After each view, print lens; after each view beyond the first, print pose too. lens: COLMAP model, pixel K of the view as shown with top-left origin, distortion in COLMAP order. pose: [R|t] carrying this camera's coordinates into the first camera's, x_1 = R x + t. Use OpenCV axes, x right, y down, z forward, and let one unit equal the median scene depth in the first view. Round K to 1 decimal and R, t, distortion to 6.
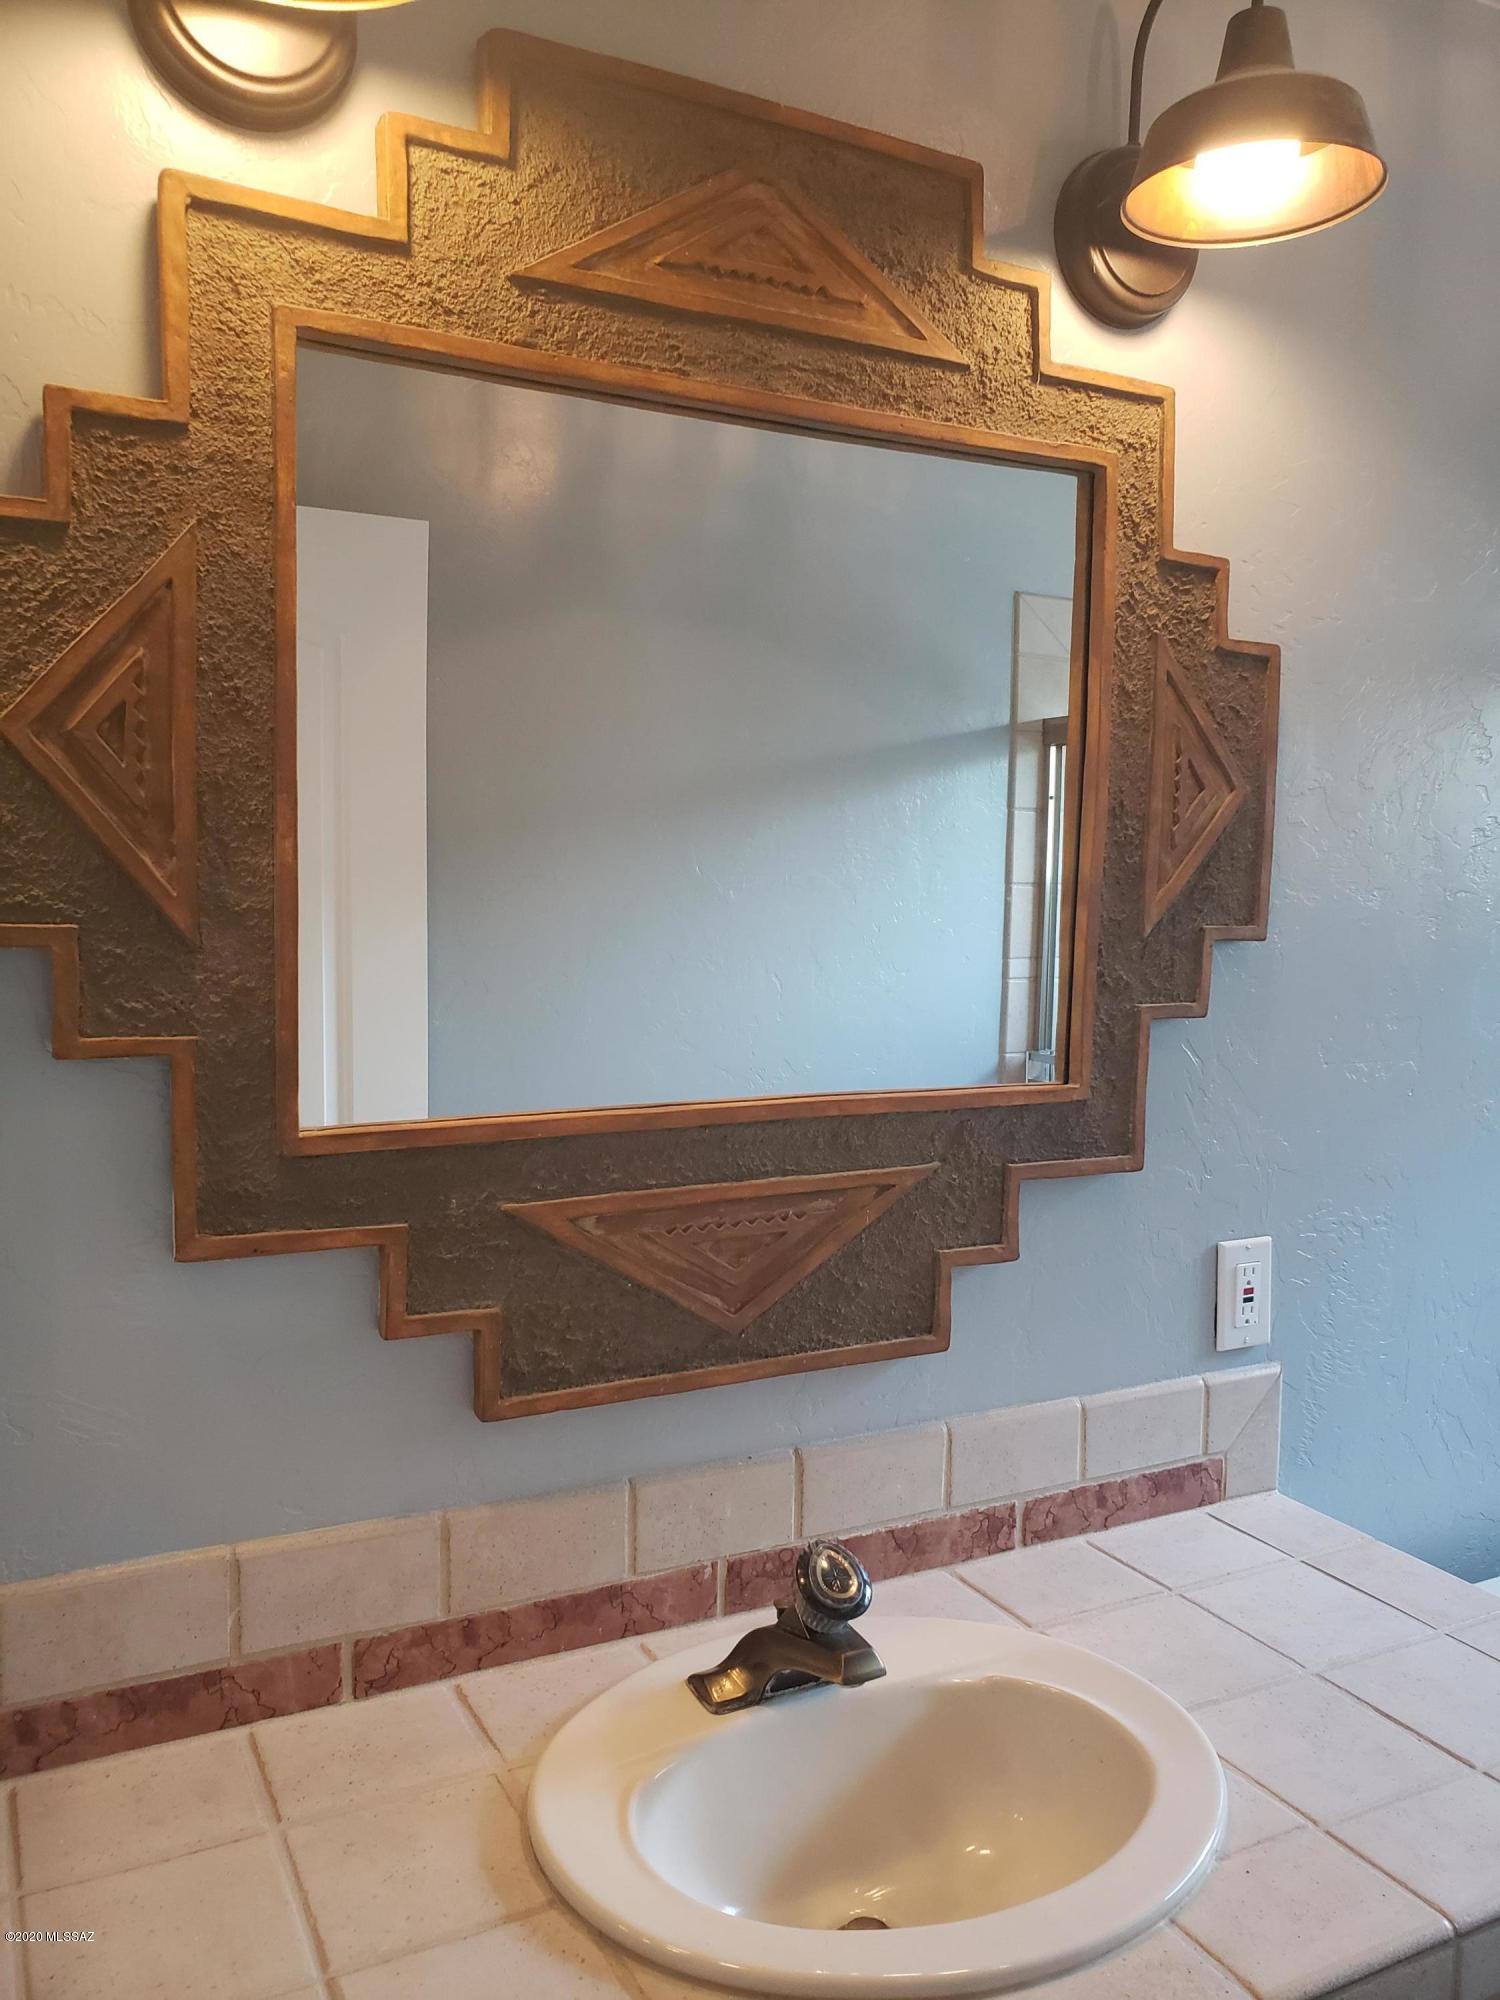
lens RADIAL K [[1561.5, 0, 750.0], [0, 1561.5, 1000.0], [0, 0, 1]] dist [0.004219, -0.006682]
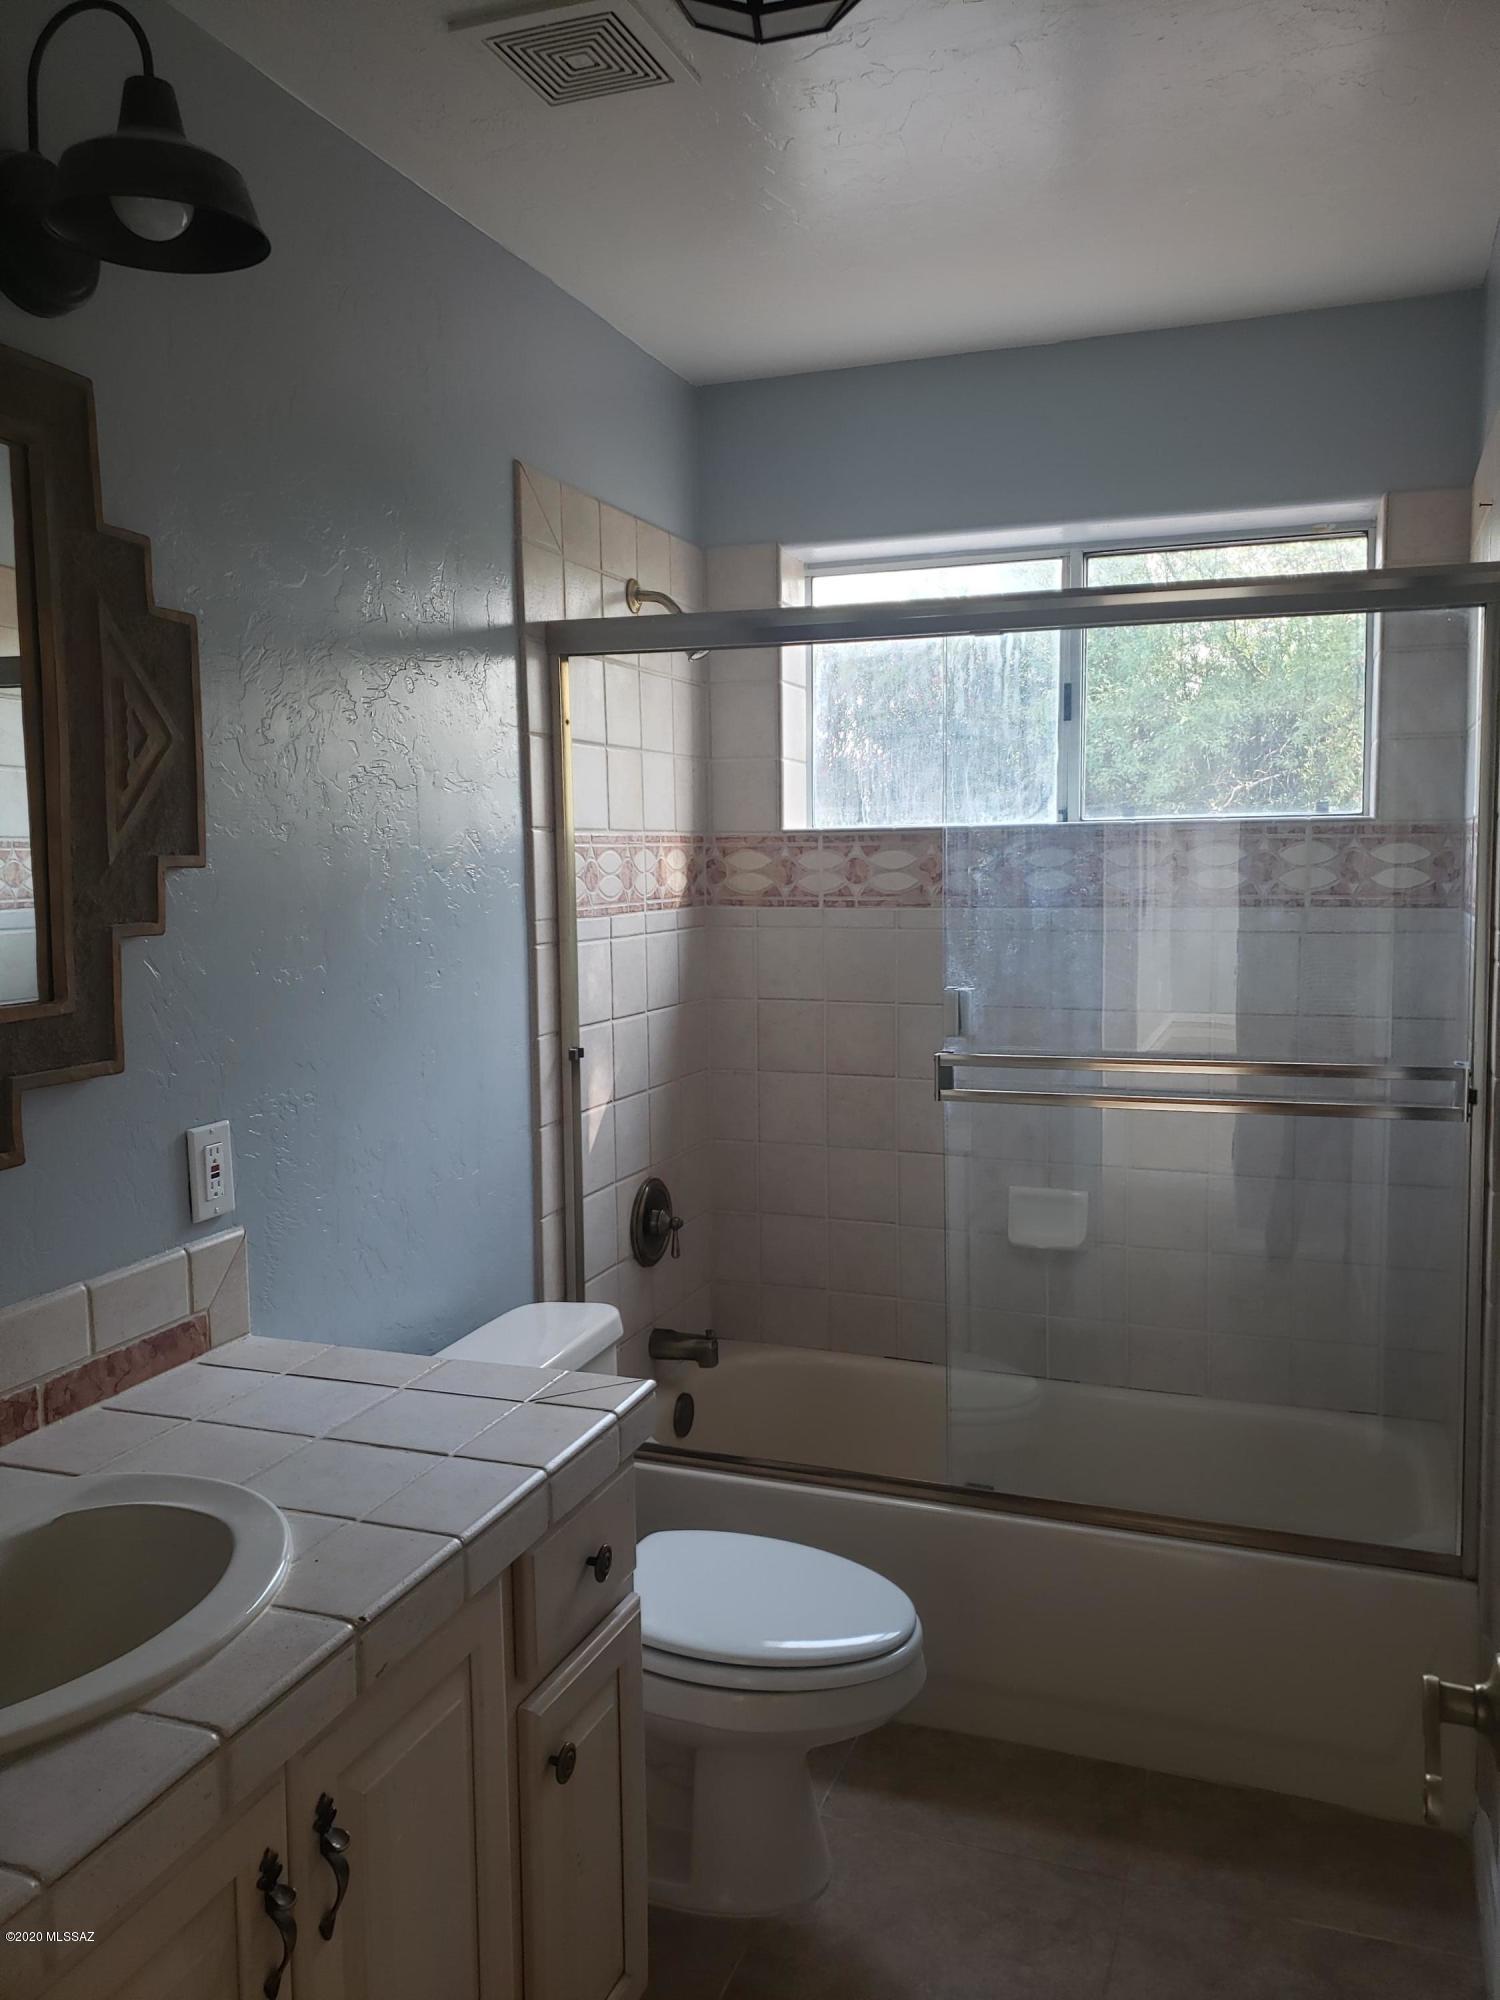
lens RADIAL K [[1561.5, 0, 750.0], [0, 1561.5, 1000.0], [0, 0, 1]] dist [0.004219, -0.006682]
pose [[0.740107, -0.088237, 0.666675, -0.161227], [0.075595, 0.995987, 0.047901, 0.036368], [-0.668227, 0.014946, 0.743808, -0.148639]]
